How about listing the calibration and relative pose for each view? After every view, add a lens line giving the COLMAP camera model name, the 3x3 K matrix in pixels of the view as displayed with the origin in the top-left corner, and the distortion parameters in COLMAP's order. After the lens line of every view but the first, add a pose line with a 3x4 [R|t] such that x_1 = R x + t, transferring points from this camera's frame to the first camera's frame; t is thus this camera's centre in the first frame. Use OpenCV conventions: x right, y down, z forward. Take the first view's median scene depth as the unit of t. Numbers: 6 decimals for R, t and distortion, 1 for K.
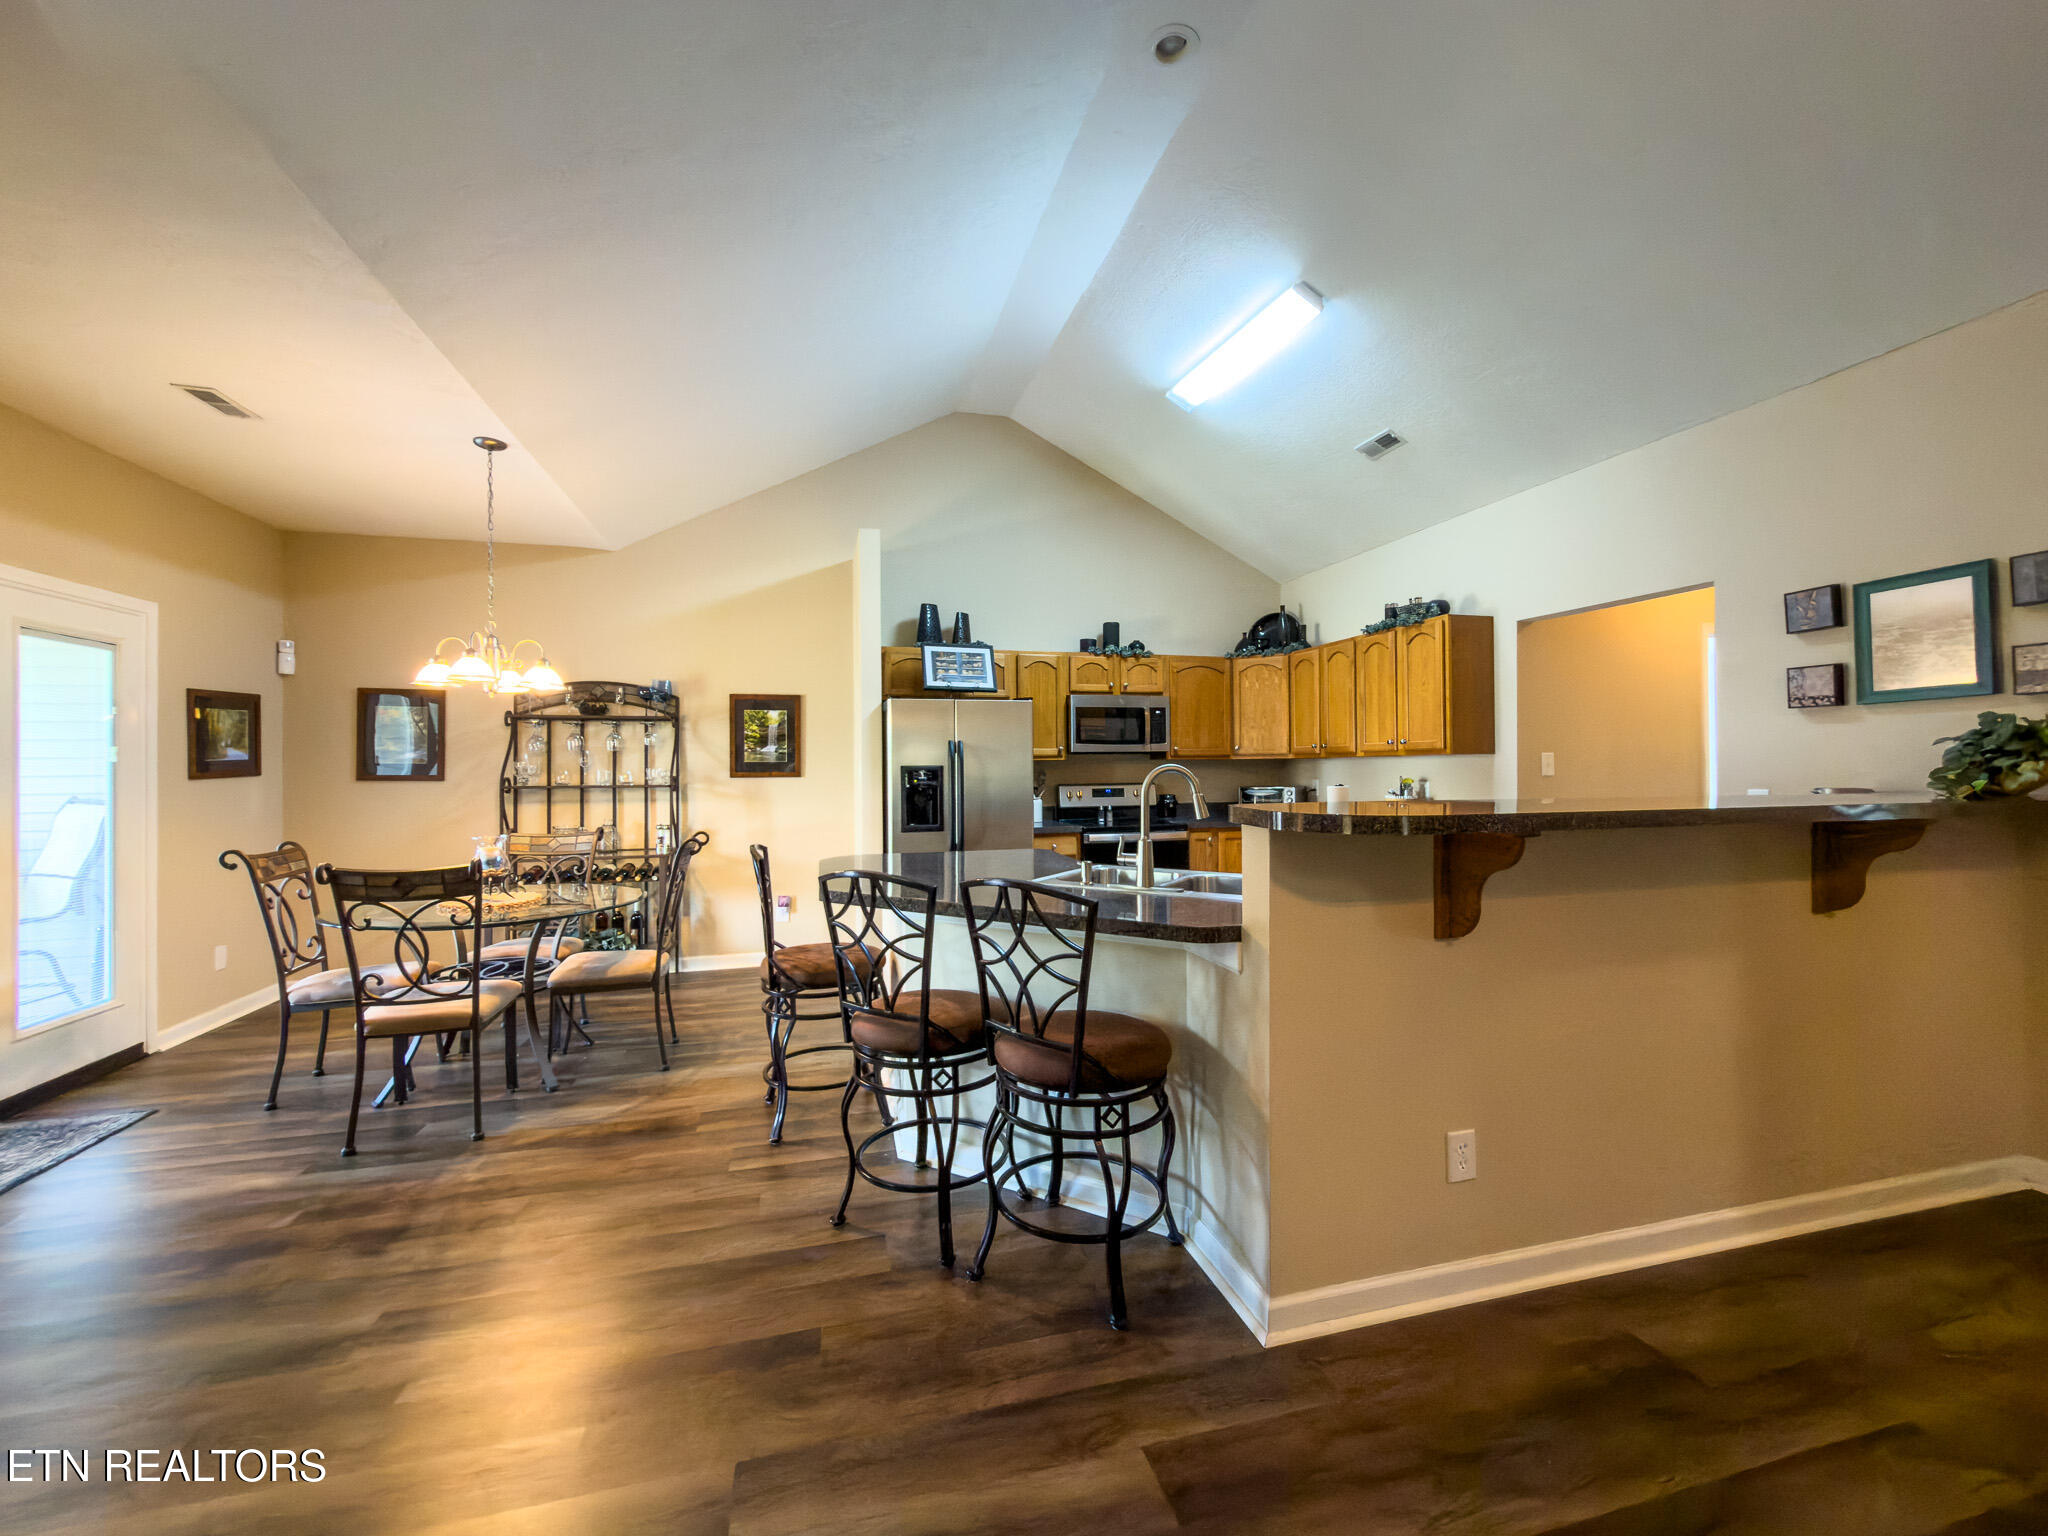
lens RADIAL K [[834.0, 0, 1026.4], [0, 834.0, 759.0], [0, 0, 1]] dist [-0.000823, 0.000163]
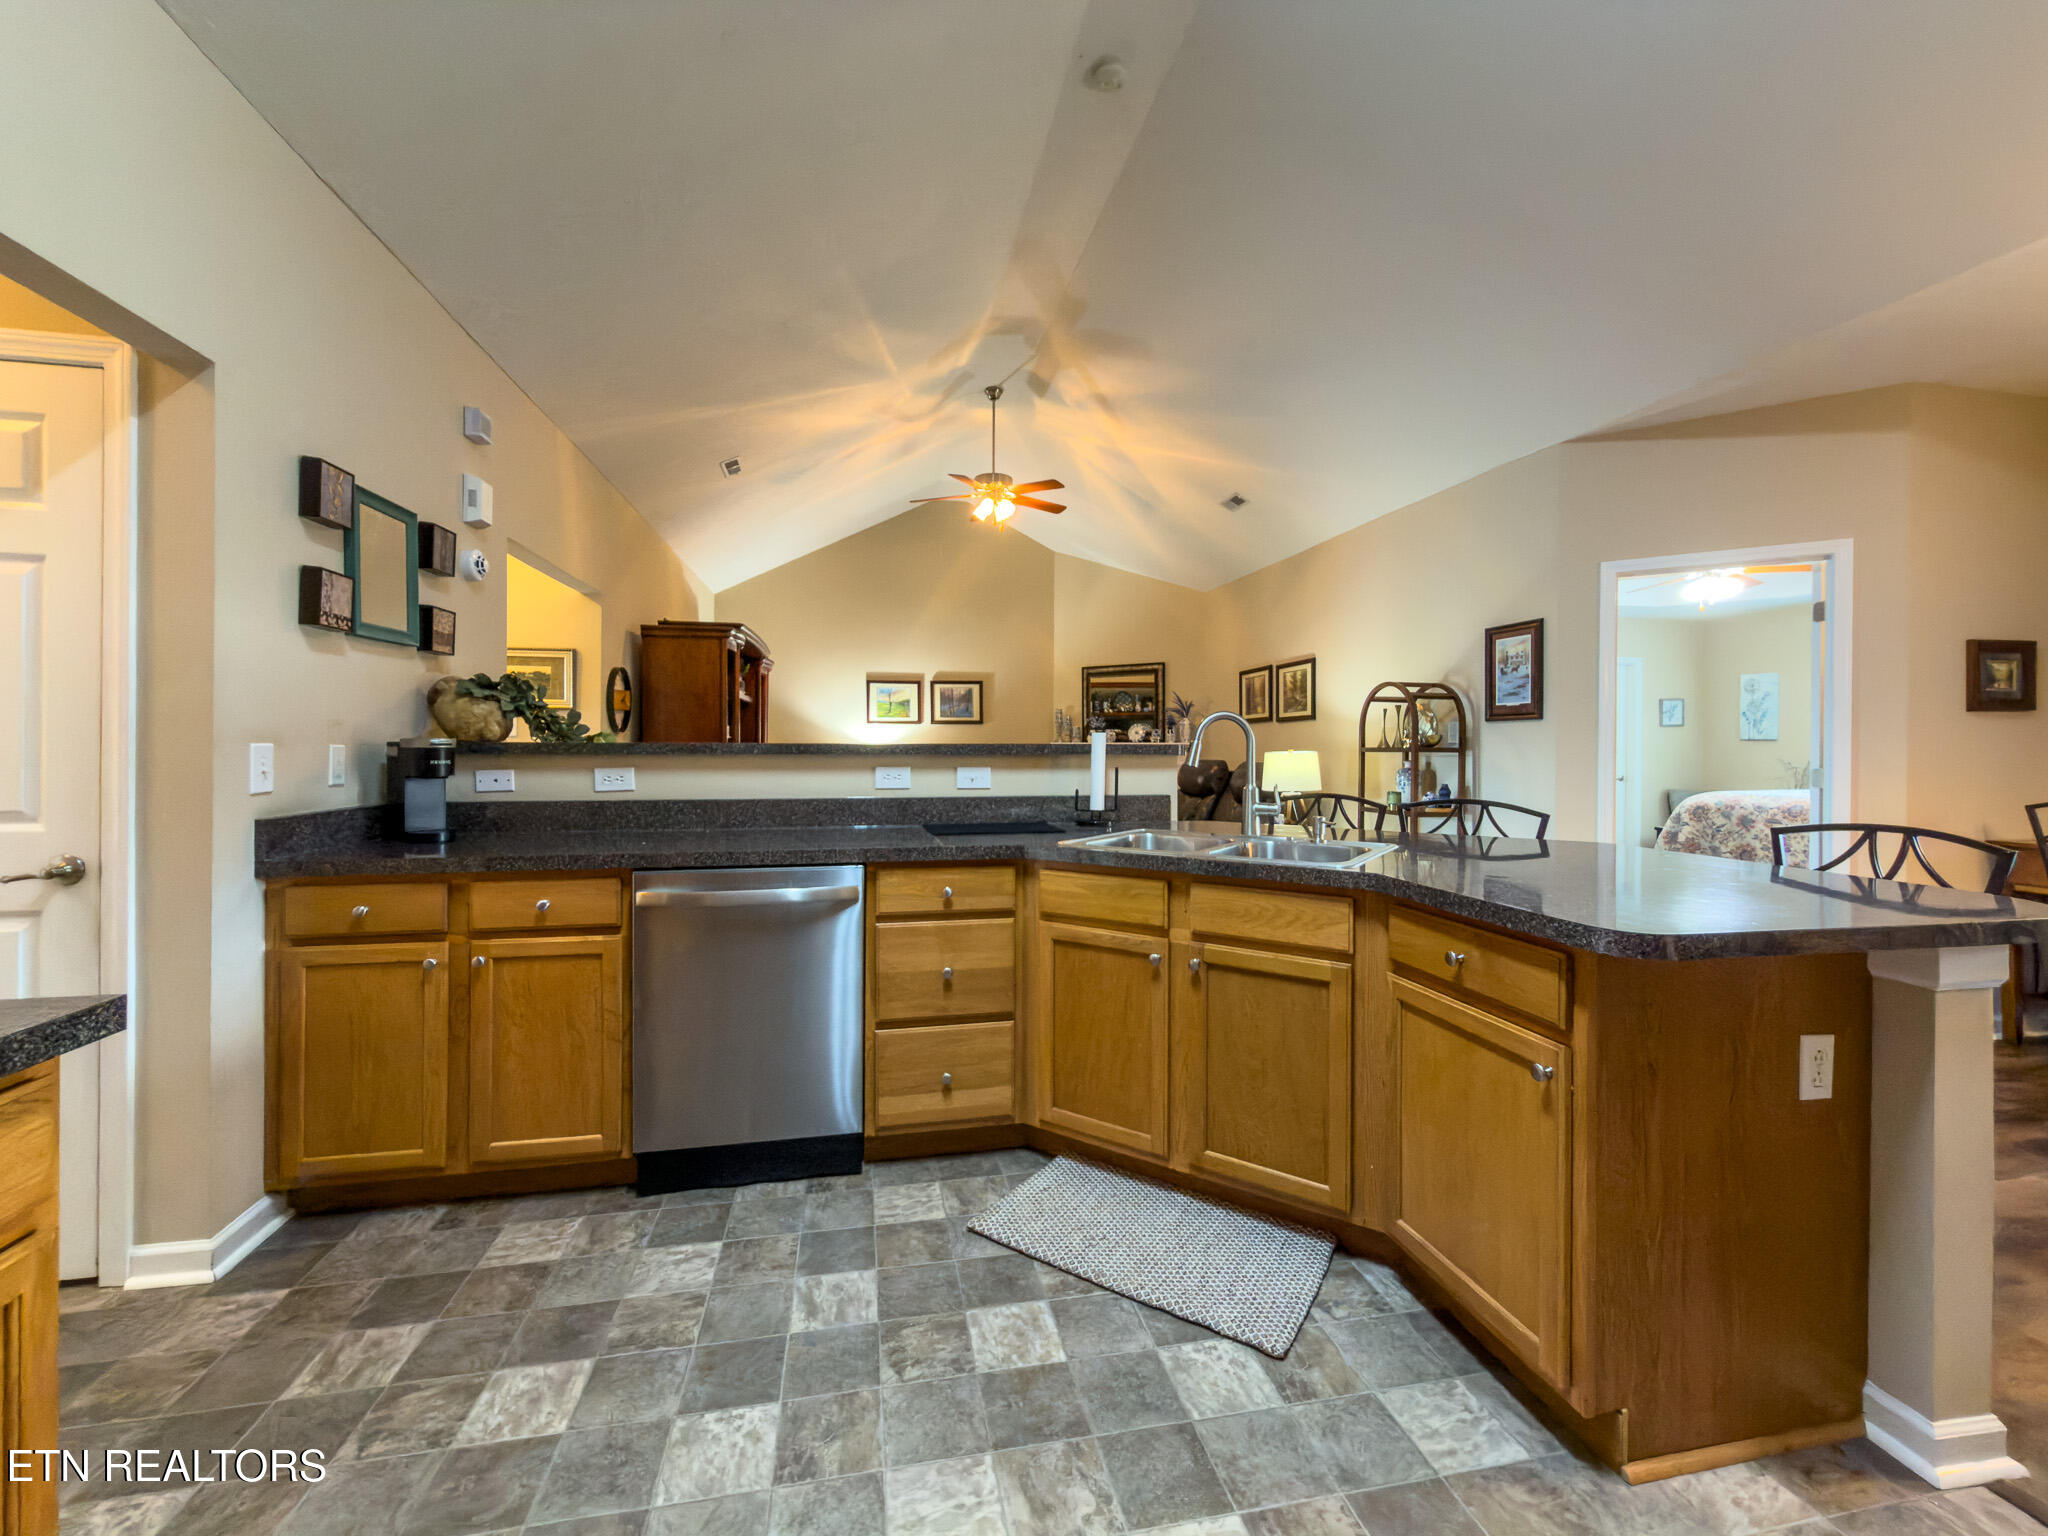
lens RADIAL K [[832.3, 0, 1025.1], [0, 832.3, 746.4], [0, 0, 1]] dist [-0.000234, 0.000033]
pose [[-0.998149, 0.002035, 0.060787, 0.173893], [0.001393, 0.999943, -0.010590, 0.028626], [-0.060806, -0.010486, -0.998095, 0.994571]]
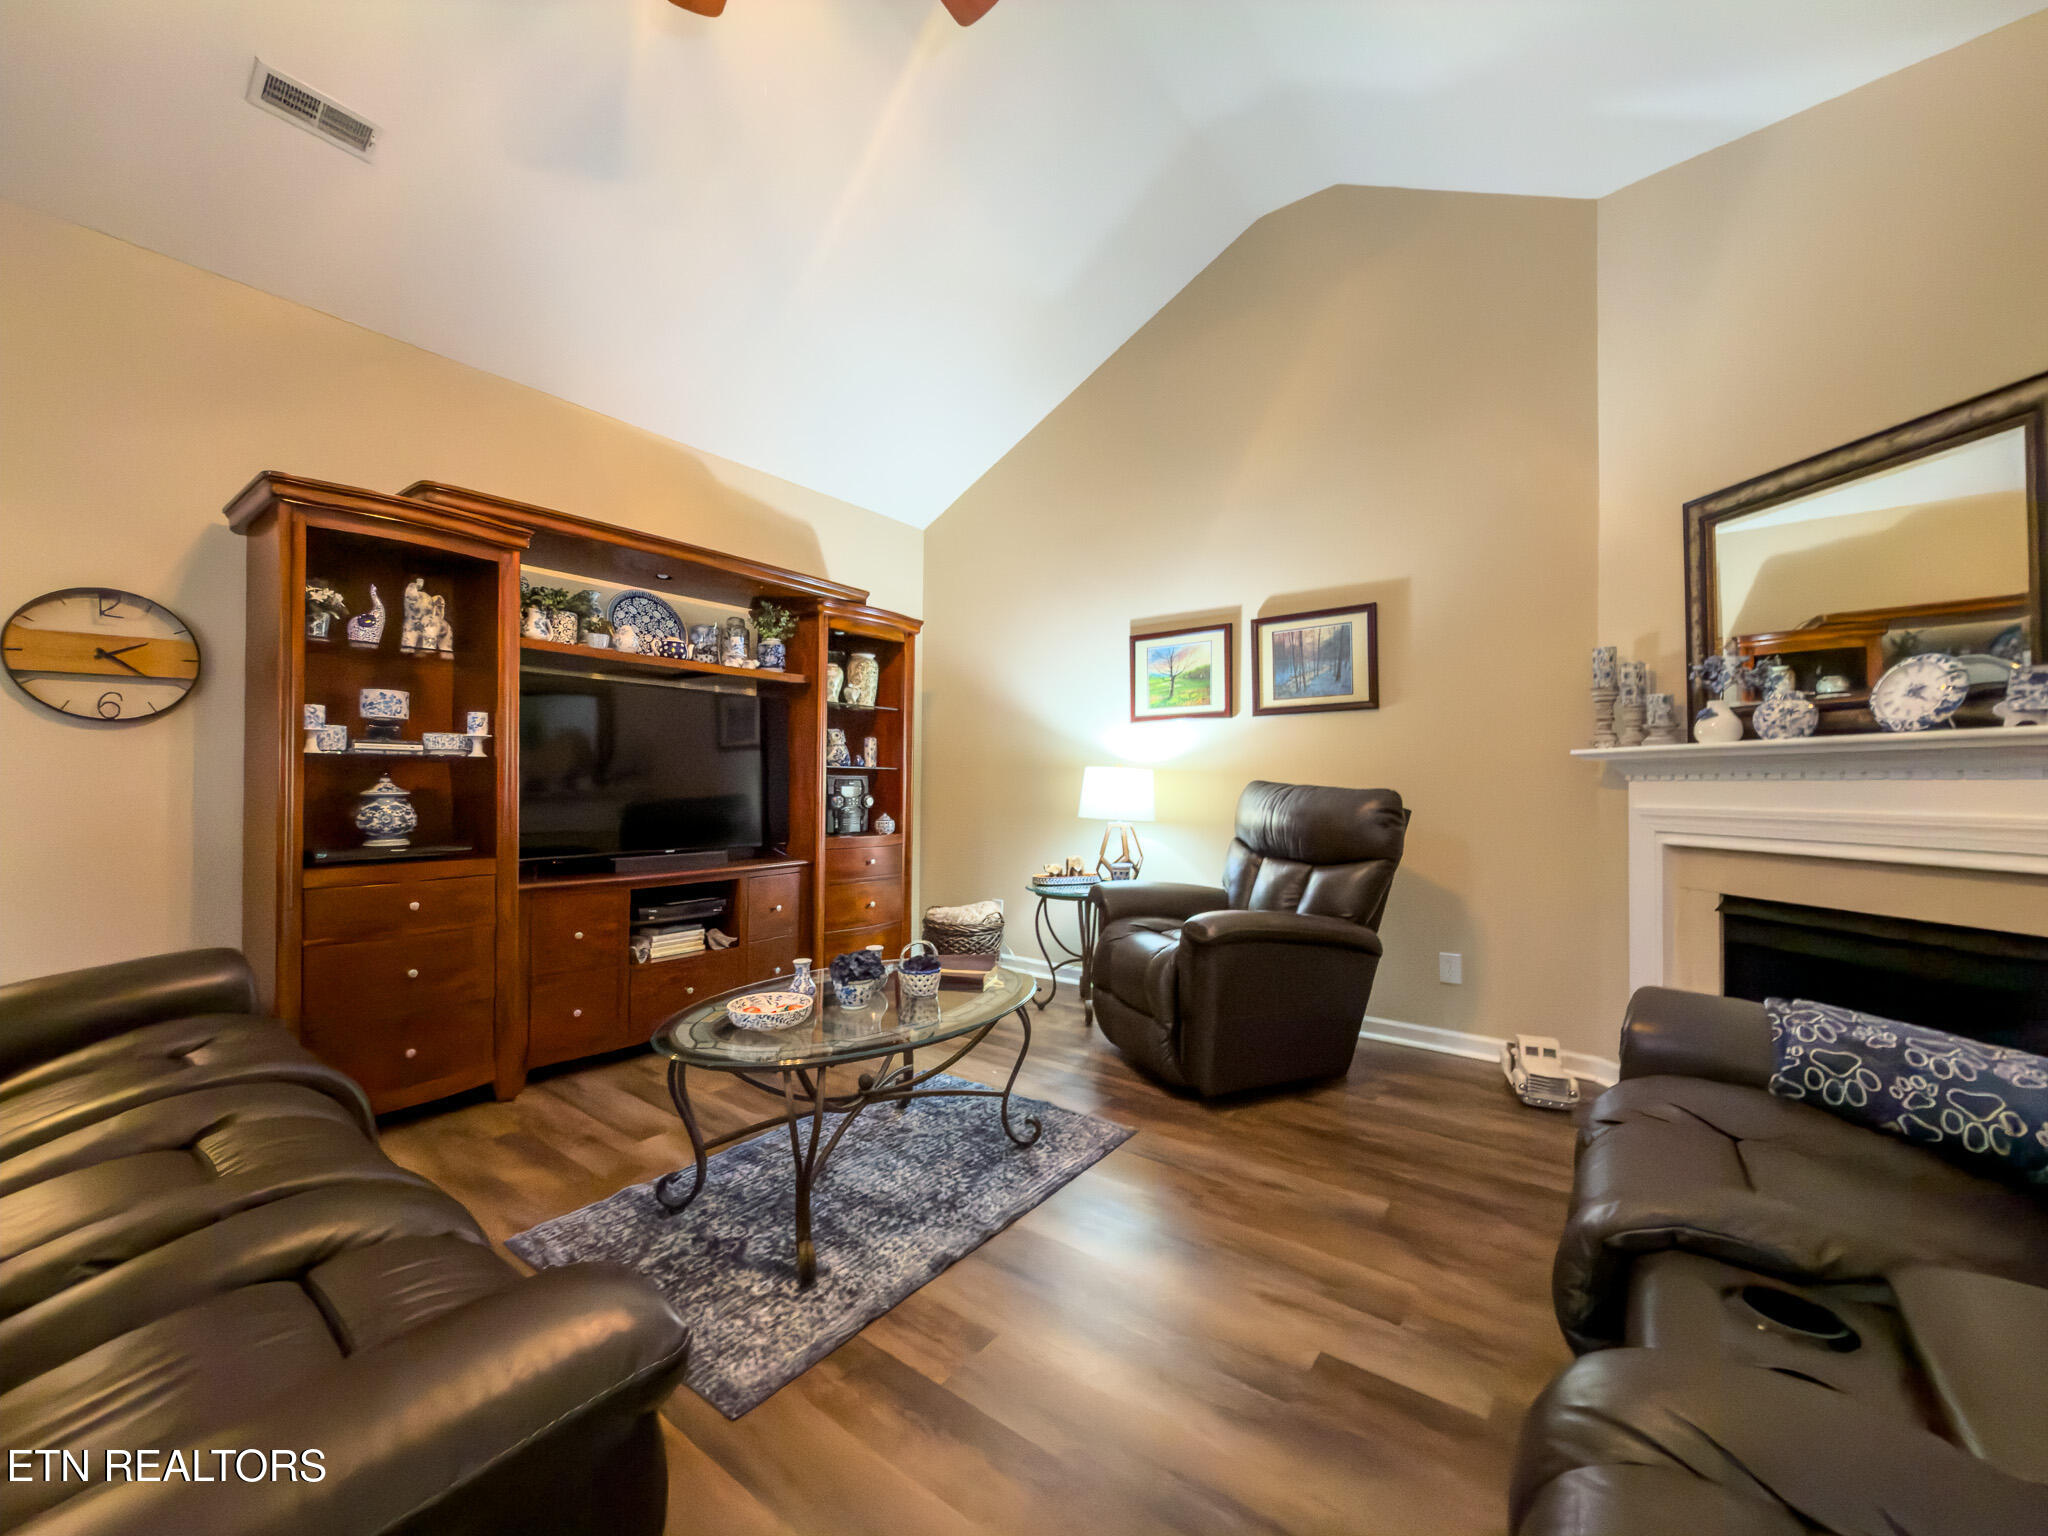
lens RADIAL K [[816.1, 0, 1024.3], [0, 816.1, 772.1], [0, 0, 1]] dist [0.000817, -0.000028]
pose [[-0.616364, 0.014238, 0.787333, 0.012421], [-0.010618, 0.999595, -0.026389, 0.037794], [-0.787390, -0.024625, -0.615963, -0.065760]]
